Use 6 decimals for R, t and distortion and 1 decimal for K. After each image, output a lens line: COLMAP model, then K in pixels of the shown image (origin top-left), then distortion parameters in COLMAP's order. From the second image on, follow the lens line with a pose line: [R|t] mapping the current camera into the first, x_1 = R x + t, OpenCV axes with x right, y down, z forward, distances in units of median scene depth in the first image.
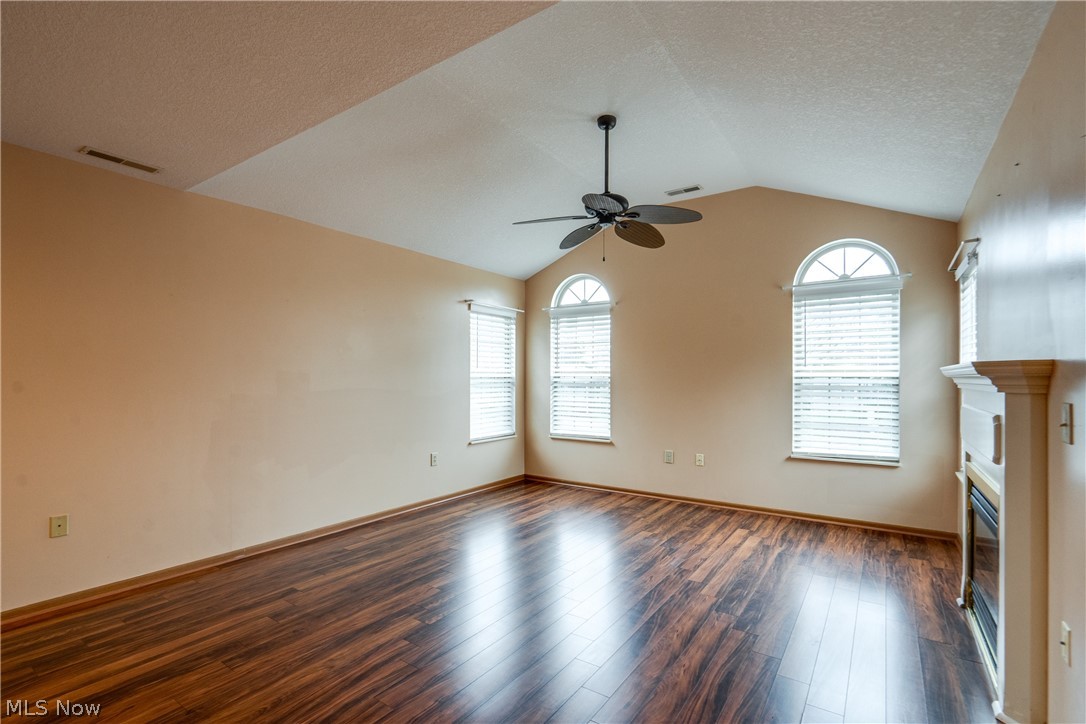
lens RADIAL K [[499.3, 0, 540.3], [0, 499.3, 374.9], [0, 0, 1]] dist [-0.011131, 0.004048]
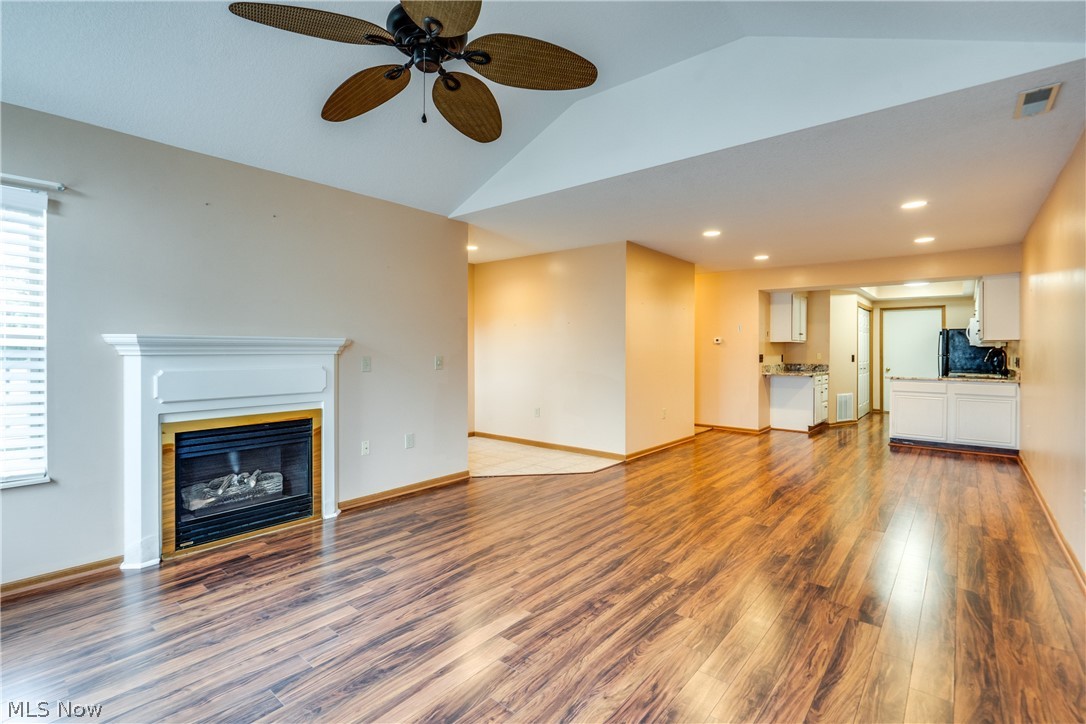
lens RADIAL K [[499.3, 0, 537.6], [0, 499.3, 353.4], [0, 0, 1]] dist [-0.011131, 0.004048]
pose [[-0.995255, -0.006784, 0.097061, -0.034019], [-0.006531, 0.999974, 0.002928, 0.008711], [-0.097078, 0.002280, -0.995274, 1.191625]]
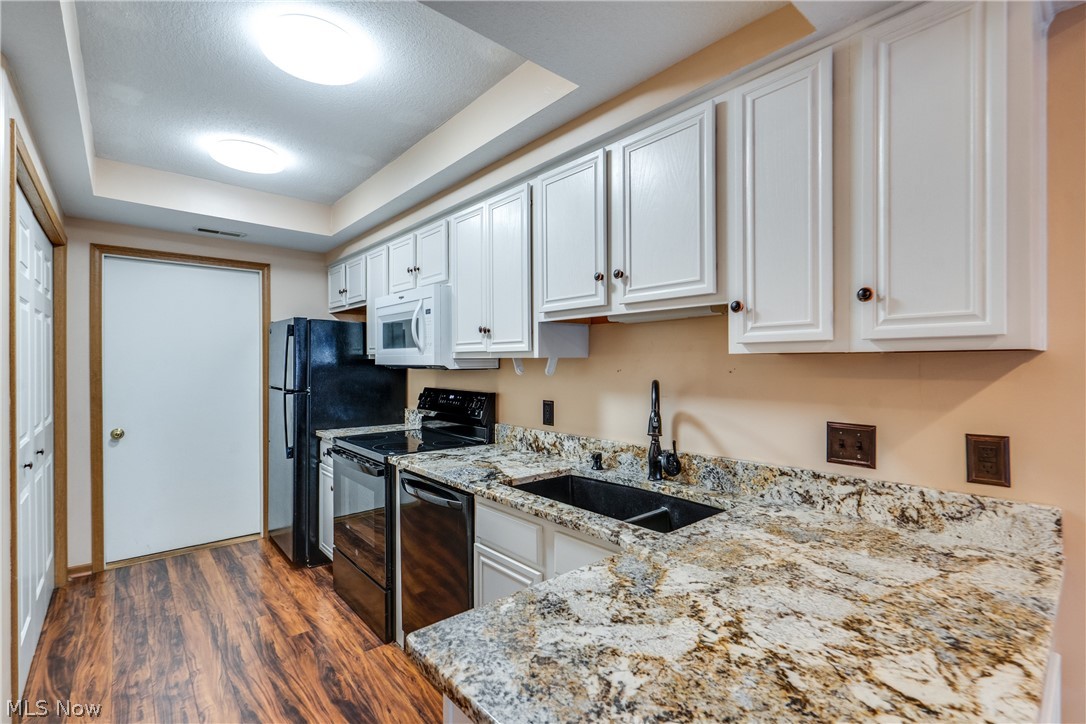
lens RADIAL K [[499.3, 0, 544.1], [0, 499.3, 366.4], [0, 0, 1]] dist [-0.011131, 0.004048]
pose [[-0.259379, -0.001340, -0.965775, -0.834434], [0.002190, 0.999996, -0.001976, -0.020858], [0.965773, -0.002628, -0.259375, -0.374948]]
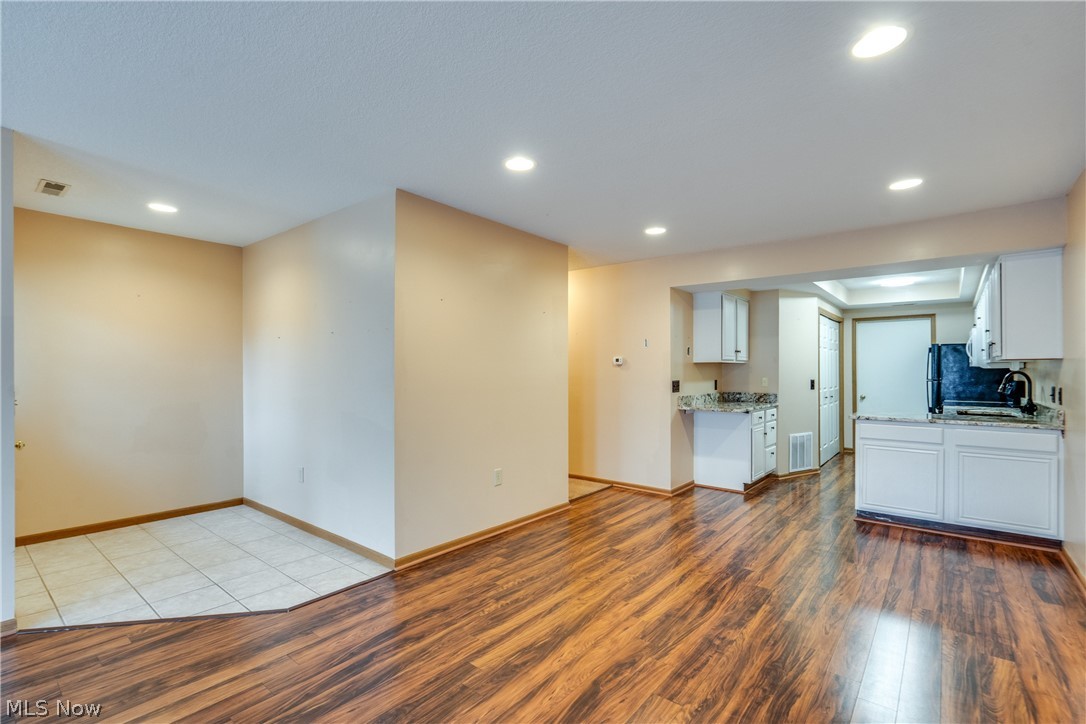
lens RADIAL K [[499.3, 0, 544.4], [0, 499.3, 368.5], [0, 0, 1]] dist [-0.011131, 0.004048]
pose [[-0.997417, -0.002686, 0.071780, -0.400000], [-0.003341, 0.999954, -0.009008, -0.004382], [-0.071752, -0.009225, -0.997380, 0.625092]]
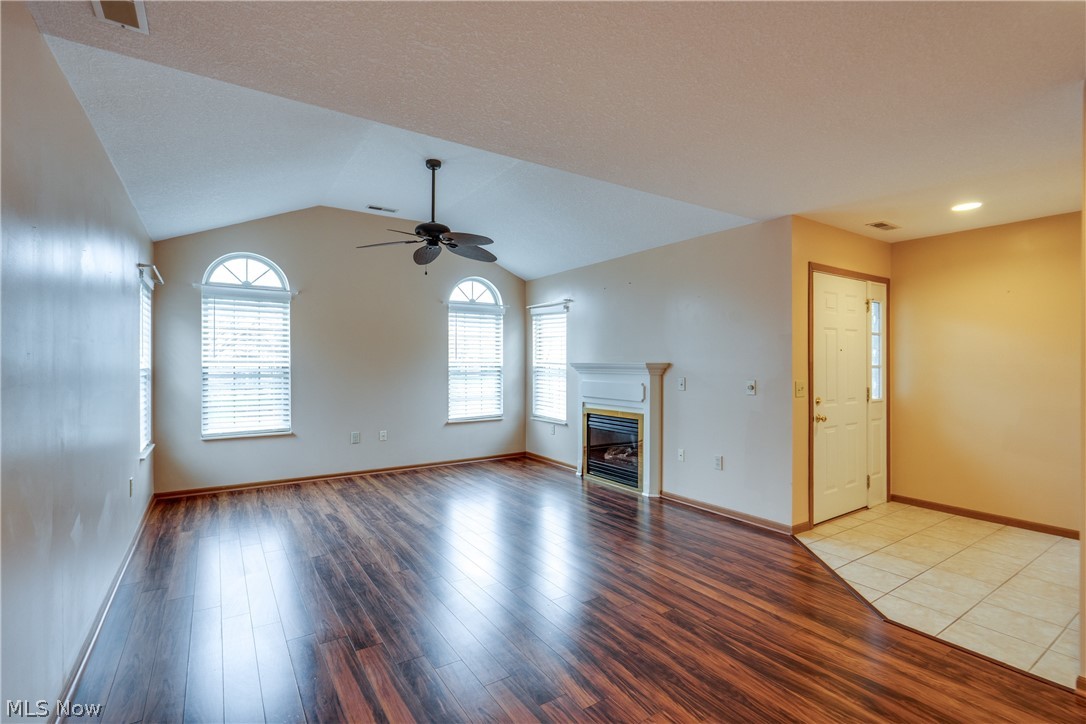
lens RADIAL K [[499.3, 0, 555.2], [0, 499.3, 367.3], [0, 0, 1]] dist [-0.011131, 0.004048]
pose [[0.352746, -0.012420, 0.935637, -0.718020], [-0.007578, 0.999841, 0.016130, -0.018147], [-0.935689, -0.012780, 0.352596, 0.214221]]
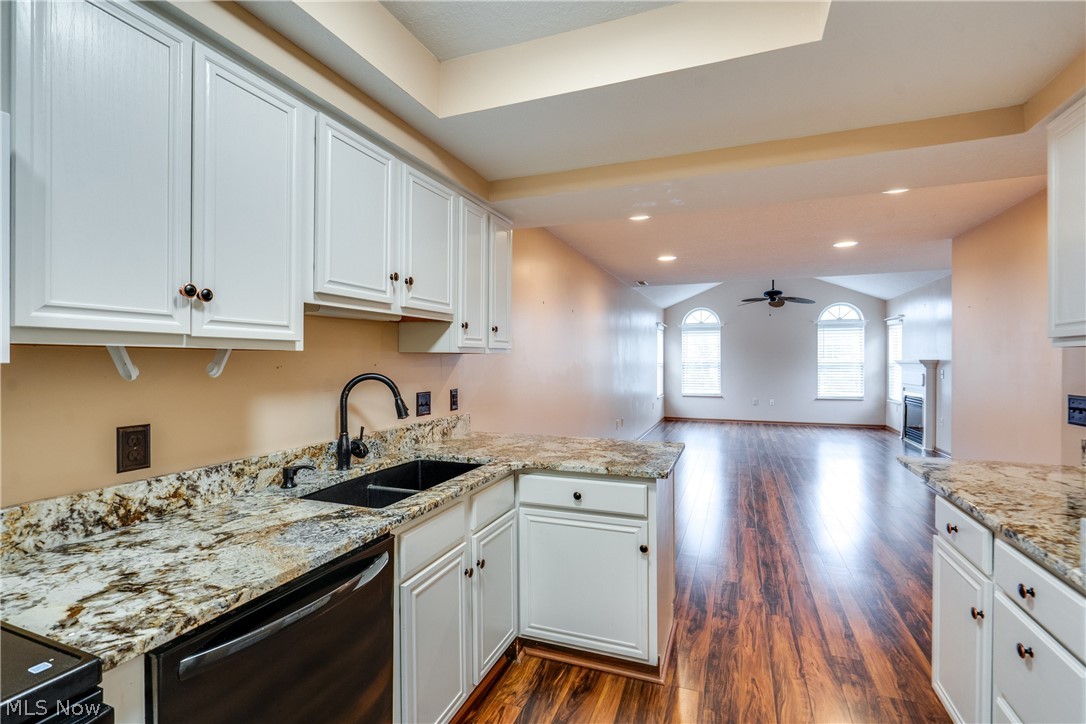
lens RADIAL K [[499.3, 0, 537.4], [0, 499.3, 366.6], [0, 0, 1]] dist [-0.011131, 0.004048]
pose [[0.973988, -0.007721, 0.226468, -1.196762], [0.003293, 0.999796, 0.019927, -0.025521], [-0.226576, -0.018663, 0.973815, -0.861962]]
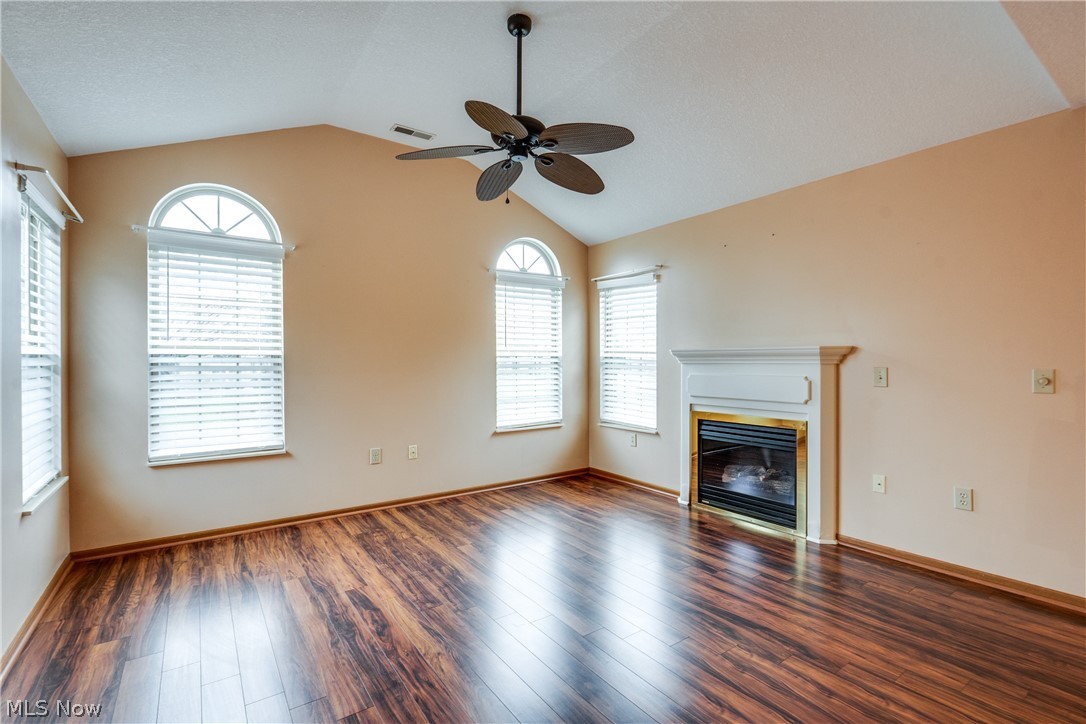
lens RADIAL K [[499.3, 0, 551.9], [0, 499.3, 364.4], [0, 0, 1]] dist [-0.011131, 0.004048]
pose [[0.330635, -0.013051, 0.943668, -0.454608], [-0.004296, 0.999873, 0.015333, 0.004905], [-0.943749, -0.009124, 0.330537, 0.538536]]
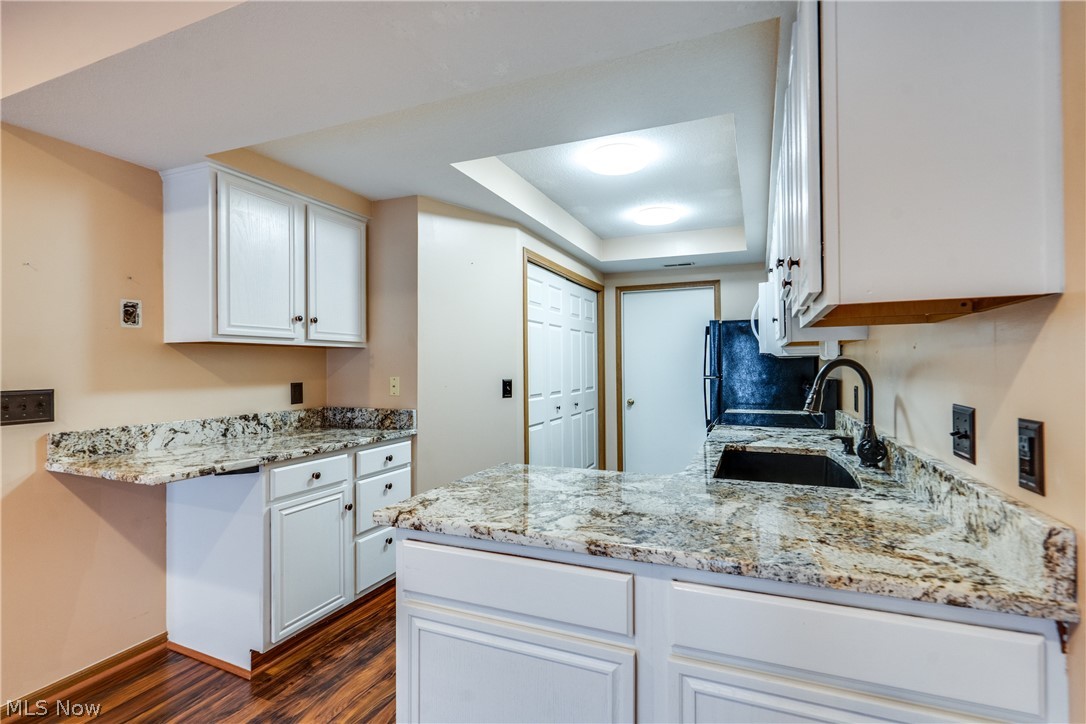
lens RADIAL K [[499.3, 0, 552.6], [0, 499.3, 360.6], [0, 0, 1]] dist [-0.011131, 0.004048]
pose [[-0.975729, -0.002296, -0.218969, -0.938910], [0.001695, 0.999836, -0.018037, -0.002649], [0.218975, -0.017970, -0.975565, -0.068979]]
